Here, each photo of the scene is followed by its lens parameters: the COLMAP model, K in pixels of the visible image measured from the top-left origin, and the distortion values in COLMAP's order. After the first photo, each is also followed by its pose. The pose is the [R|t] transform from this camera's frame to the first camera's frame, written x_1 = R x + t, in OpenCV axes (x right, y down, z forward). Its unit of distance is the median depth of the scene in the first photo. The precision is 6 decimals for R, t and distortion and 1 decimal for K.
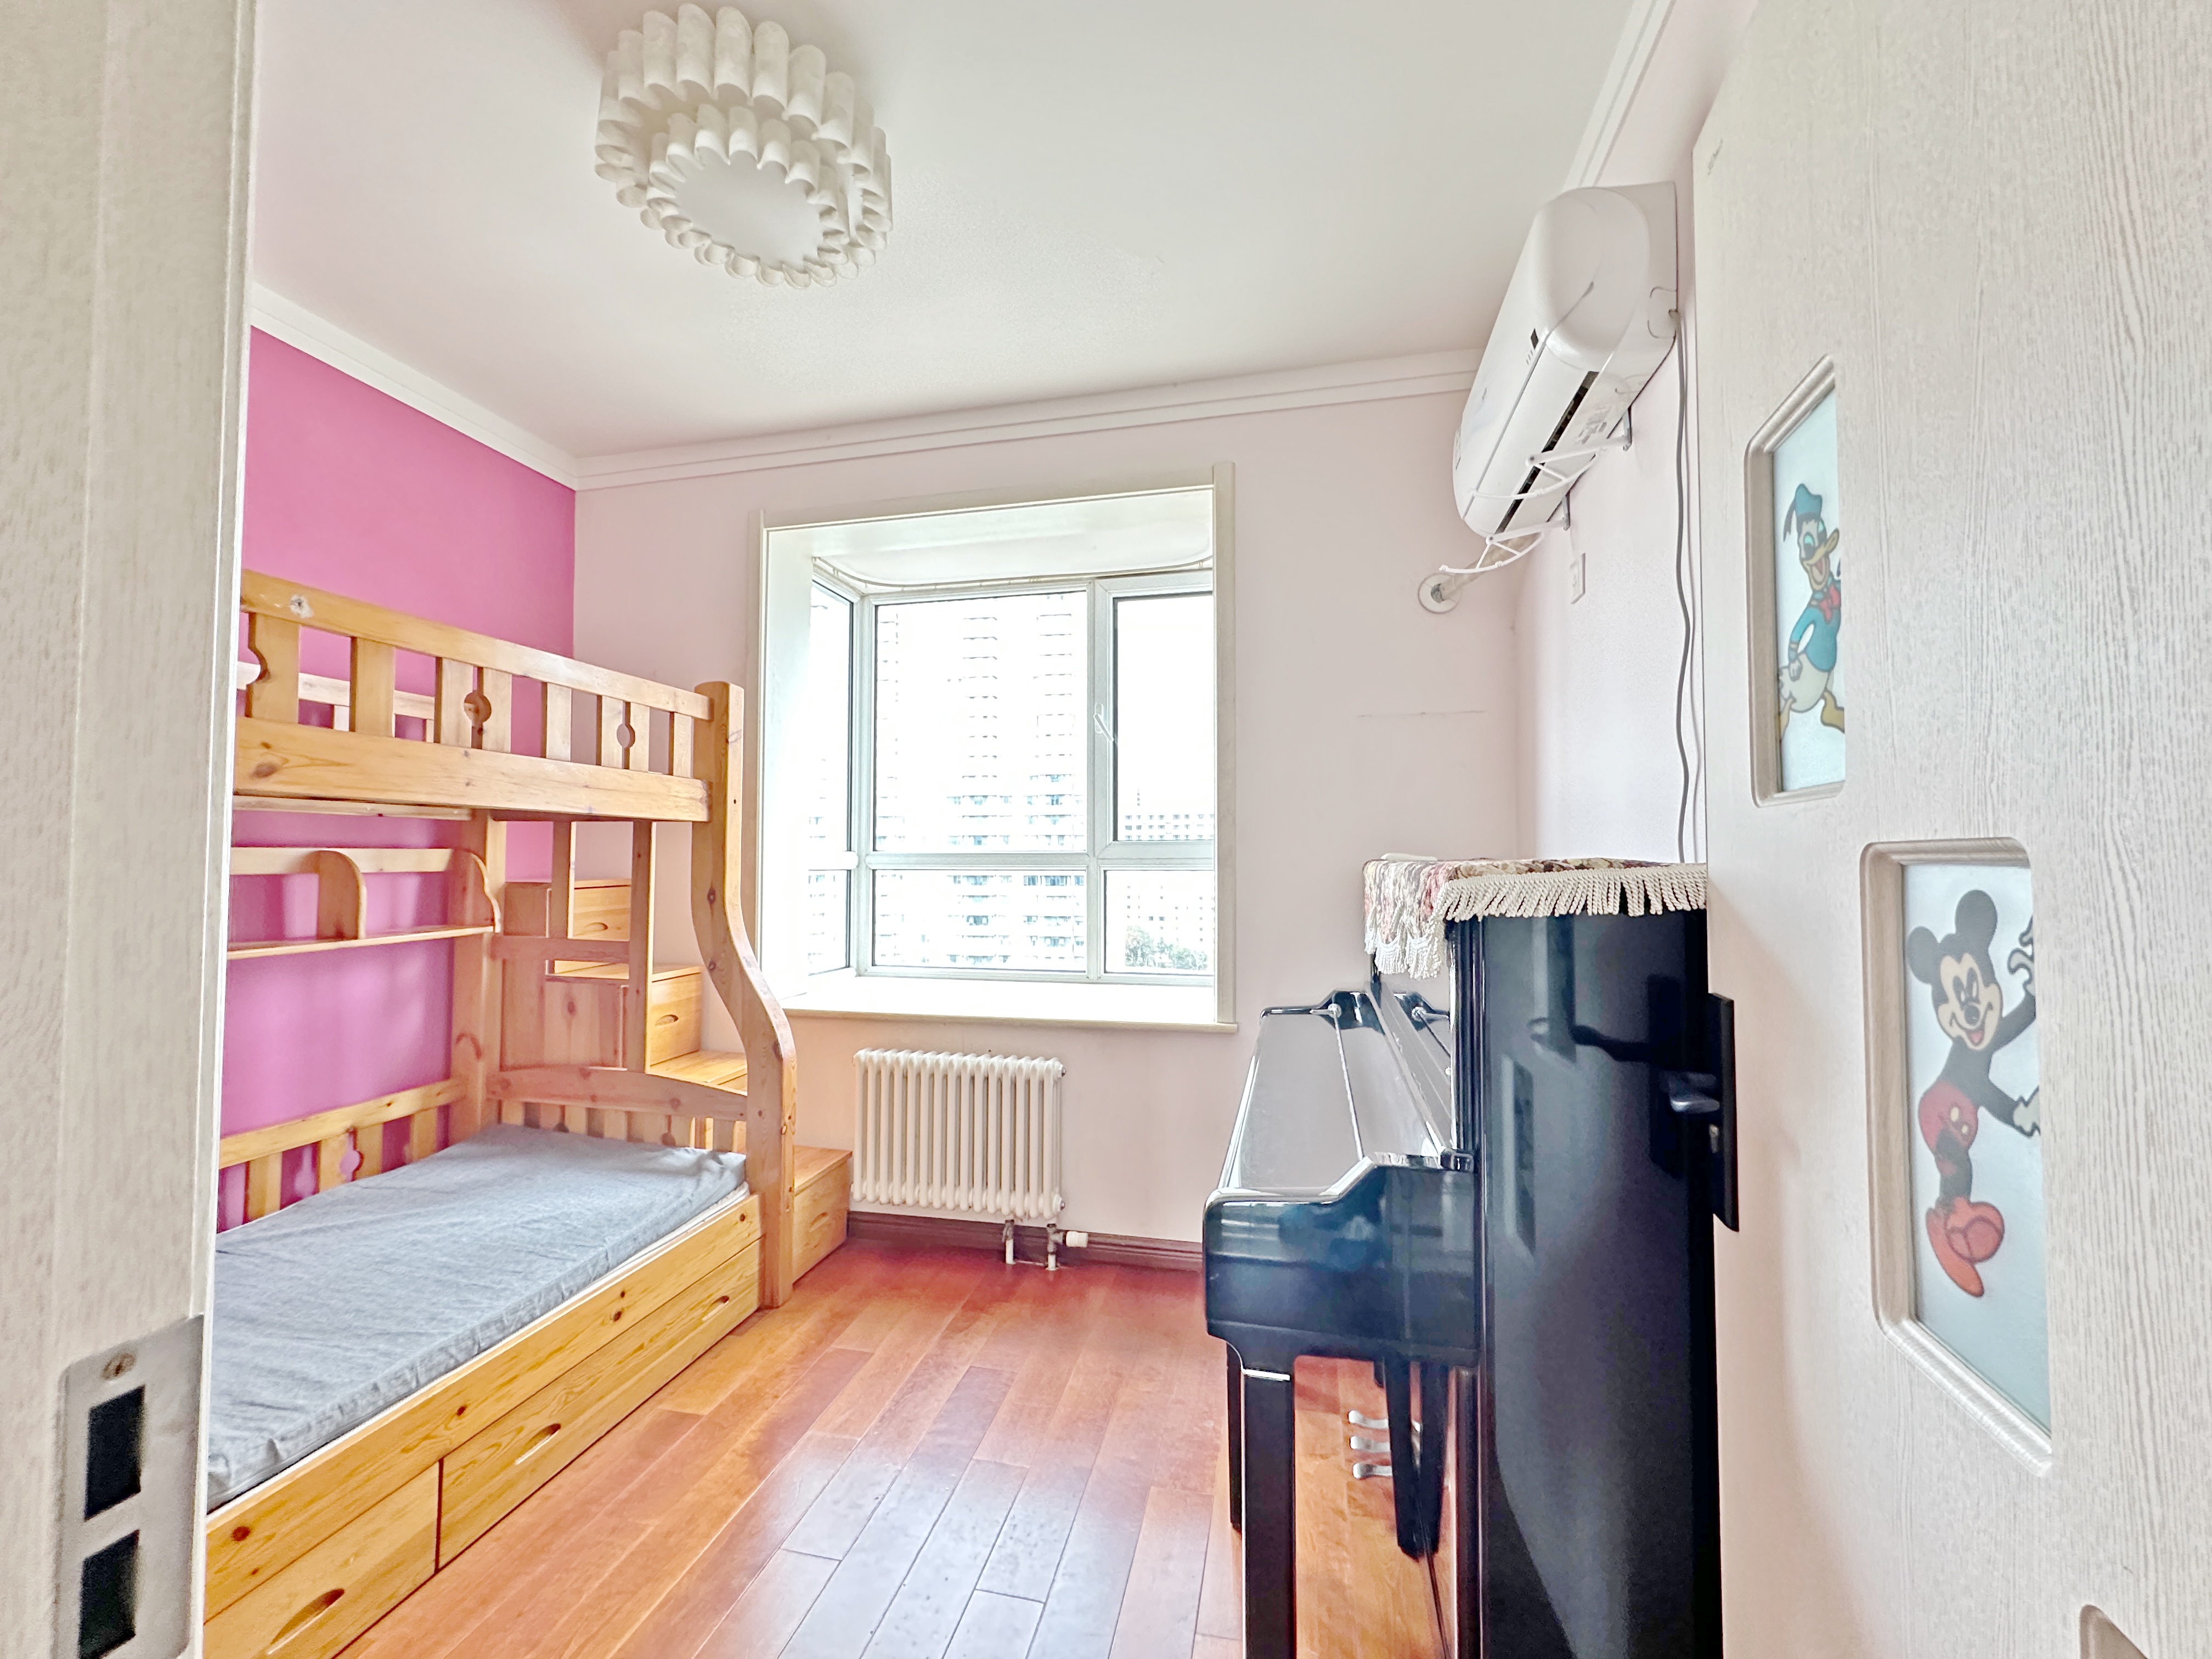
lens RADIAL K [[883.8, 0, 1106.0], [0, 883.8, 829.5], [0, 0, 1]] dist [-0.001474, -0.000142]
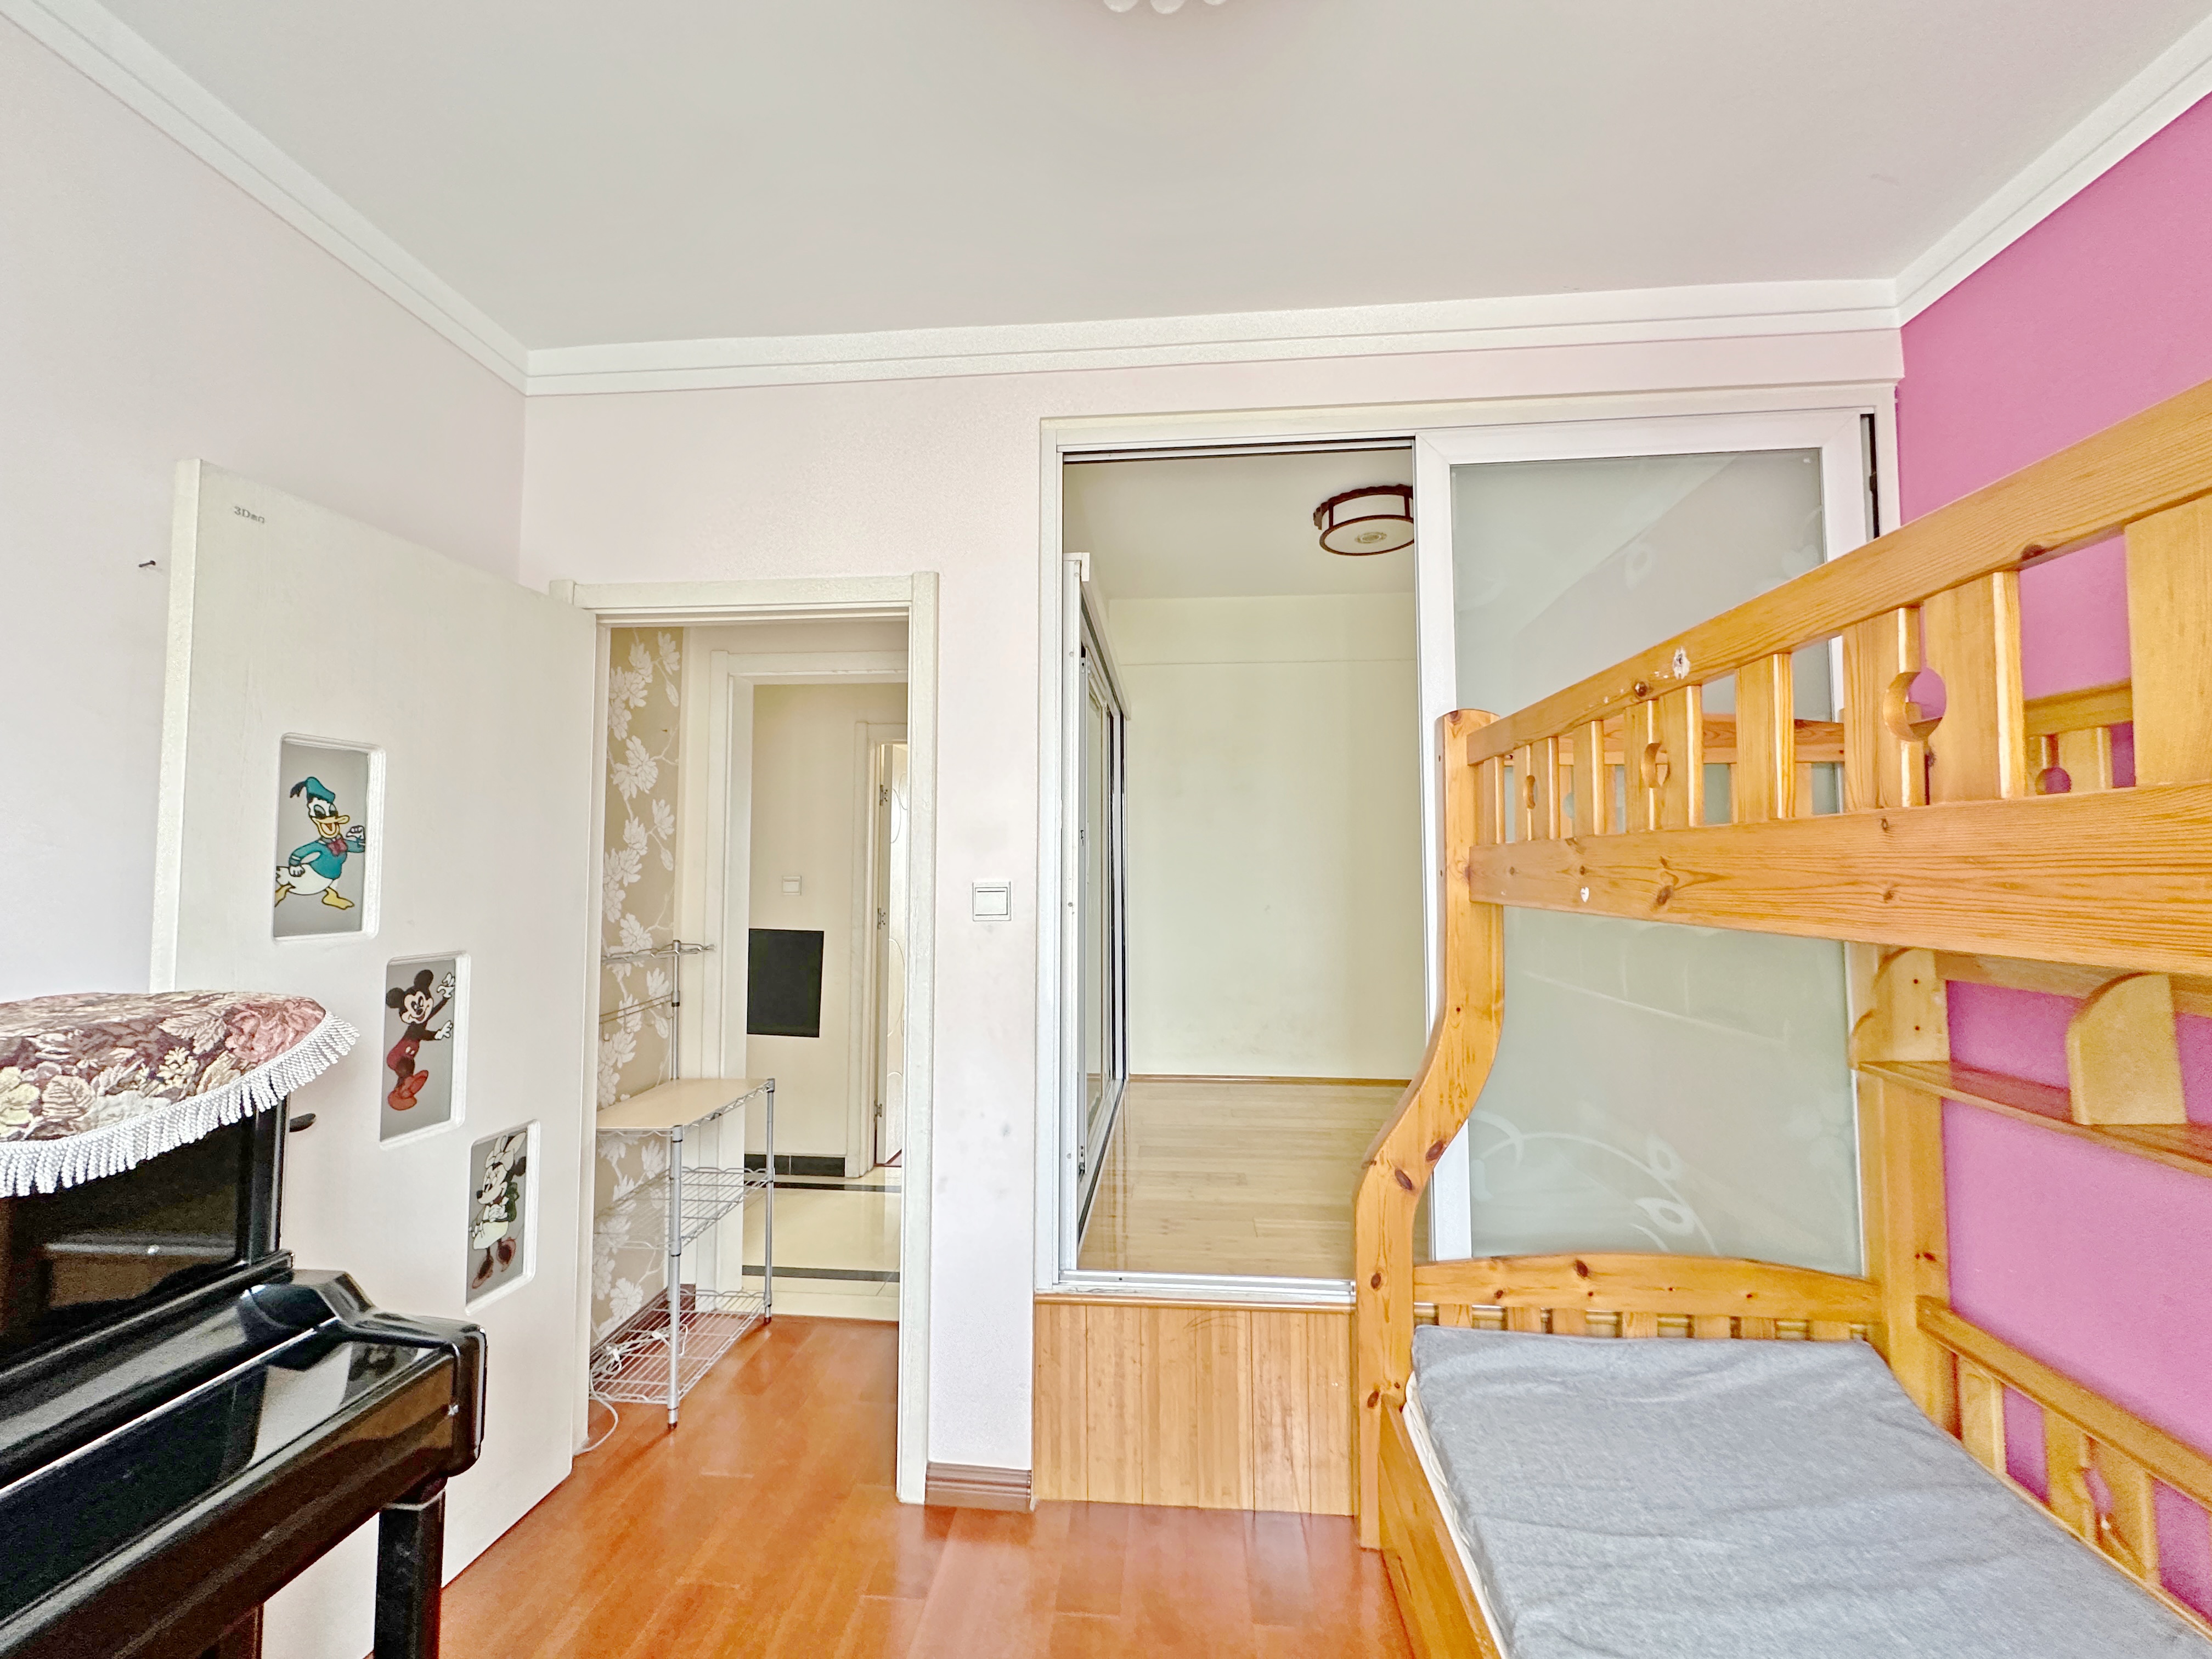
lens RADIAL K [[883.8, 0, 1106.0], [0, 883.8, 829.5], [0, 0, 1]] dist [-0.001474, -0.000142]
pose [[-0.991557, -0.013540, -0.128961, -0.945150], [-0.001900, 0.995943, -0.089962, -0.143363], [0.129656, -0.088957, -0.987561, 4.282413]]
